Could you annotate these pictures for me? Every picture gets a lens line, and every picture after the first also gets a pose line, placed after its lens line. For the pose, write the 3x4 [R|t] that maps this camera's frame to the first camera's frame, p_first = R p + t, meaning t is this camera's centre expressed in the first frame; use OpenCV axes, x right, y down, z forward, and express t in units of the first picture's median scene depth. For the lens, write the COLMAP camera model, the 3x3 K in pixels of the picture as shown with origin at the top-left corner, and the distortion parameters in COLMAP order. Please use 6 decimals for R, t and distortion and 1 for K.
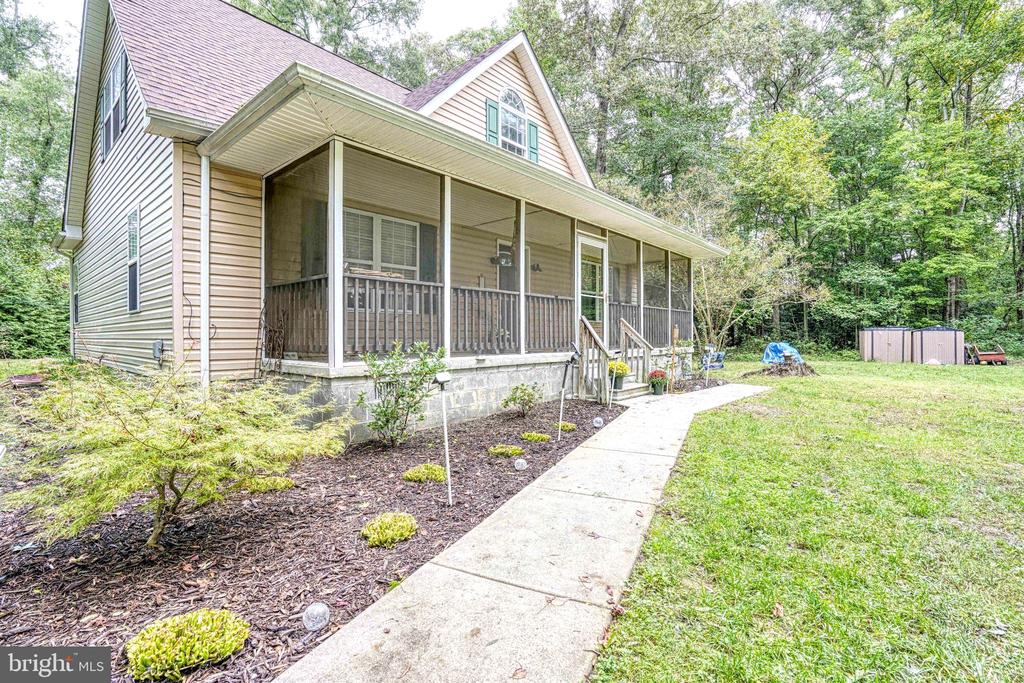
lens RADIAL K [[471.6, 0, 506.7], [0, 471.6, 335.5], [0, 0, 1]] dist [-0.018215, 0.007431]
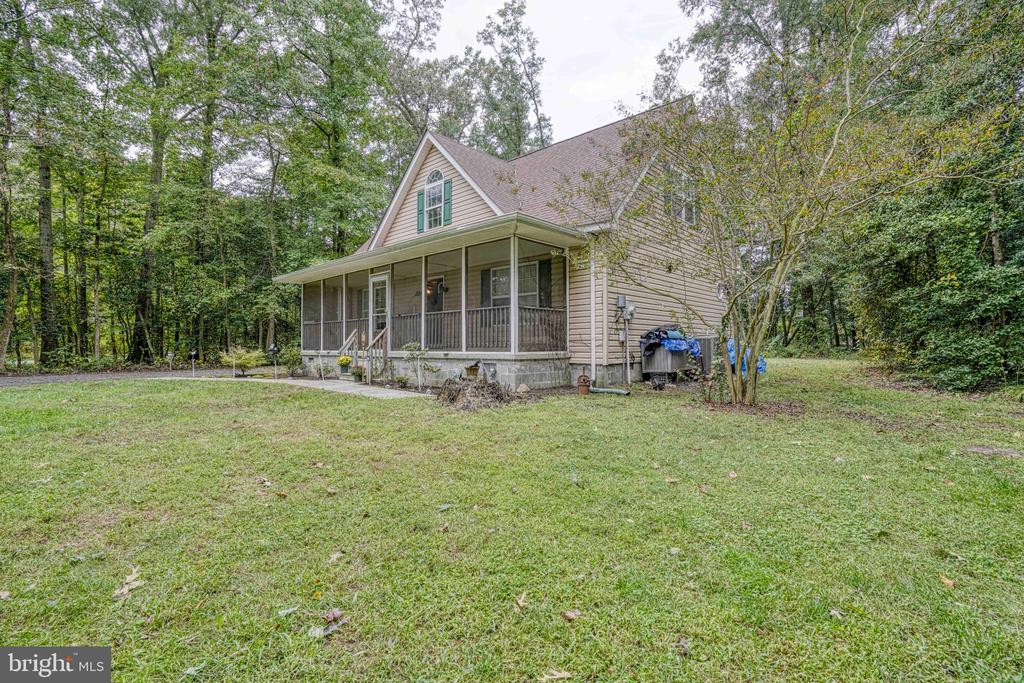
lens RADIAL K [[475.4, 0, 509.4], [0, 475.4, 343.9], [0, 0, 1]] dist [-0.040496, 0.003960]
pose [[-0.014984, -0.002608, -0.999884, 1.605385], [0.007921, 0.999965, -0.002727, 0.017232], [0.999856, -0.007960, -0.014962, 1.374251]]
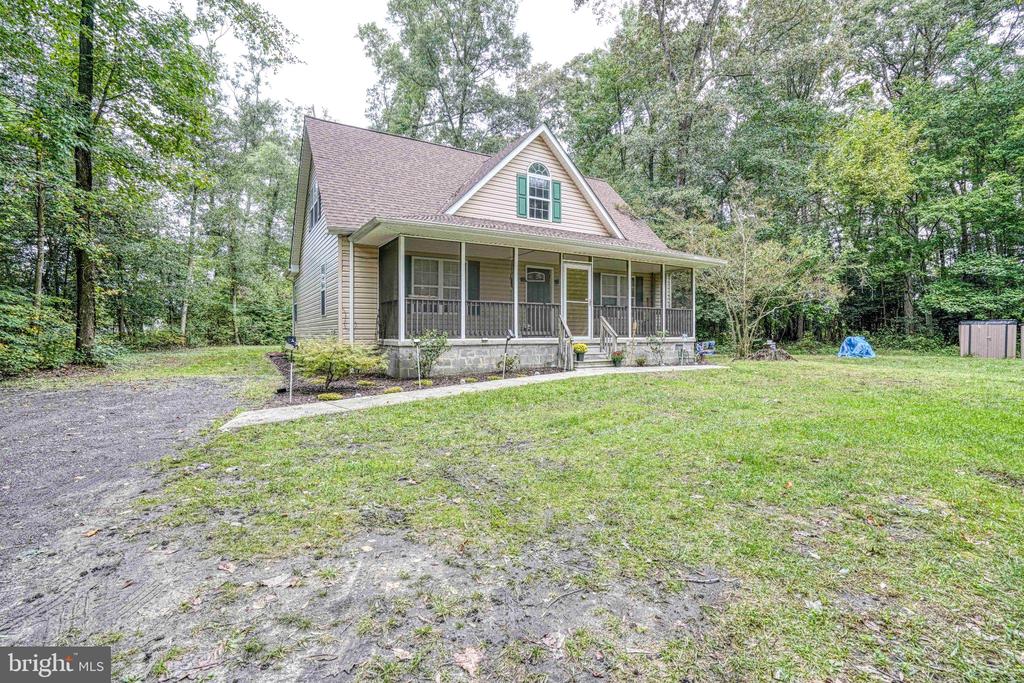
lens RADIAL K [[471.6, 0, 513.8], [0, 471.6, 337.0], [0, 0, 1]] dist [-0.018215, 0.007431]
pose [[0.955436, 0.003051, -0.295183, 0.415725], [0.000022, 0.999946, 0.010408, 0.013606], [0.295199, -0.009951, 0.955384, -0.493894]]
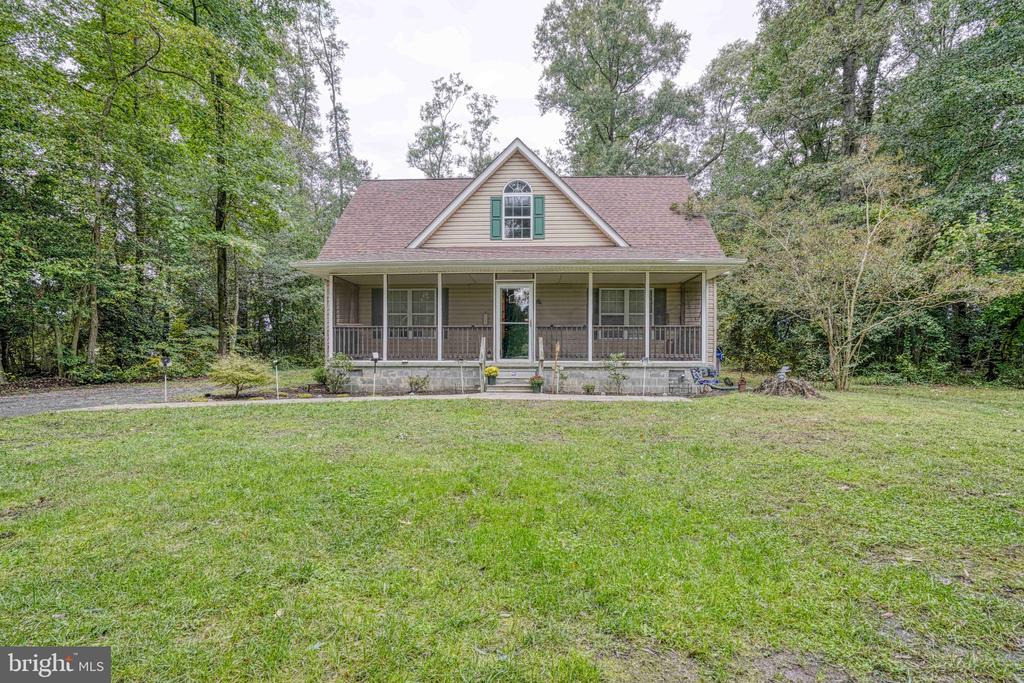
lens RADIAL K [[475.4, 0, 511.3], [0, 475.4, 369.3], [0, 0, 1]] dist [-0.040496, 0.003960]
pose [[0.632509, 0.023553, -0.774195, 1.252675], [0.000217, 0.999532, 0.030585, 0.013792], [0.774553, -0.019513, 0.632208, 0.062301]]
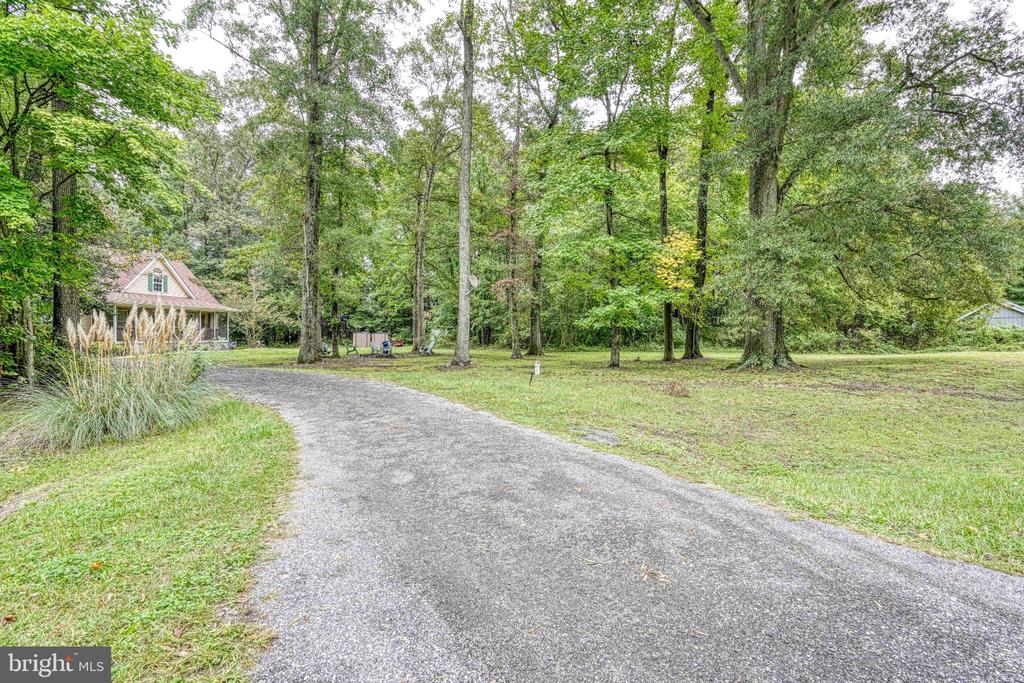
lens RADIAL K [[494.8, 0, 511.3], [0, 494.8, 333.8], [0, 0, 1]] dist [-0.002020, -0.000126]
pose [[0.849631, -0.001105, 0.527376, 0.349171], [0.002684, 0.999994, -0.002230, -0.005122], [-0.527370, 0.003310, 0.849629, -4.012336]]
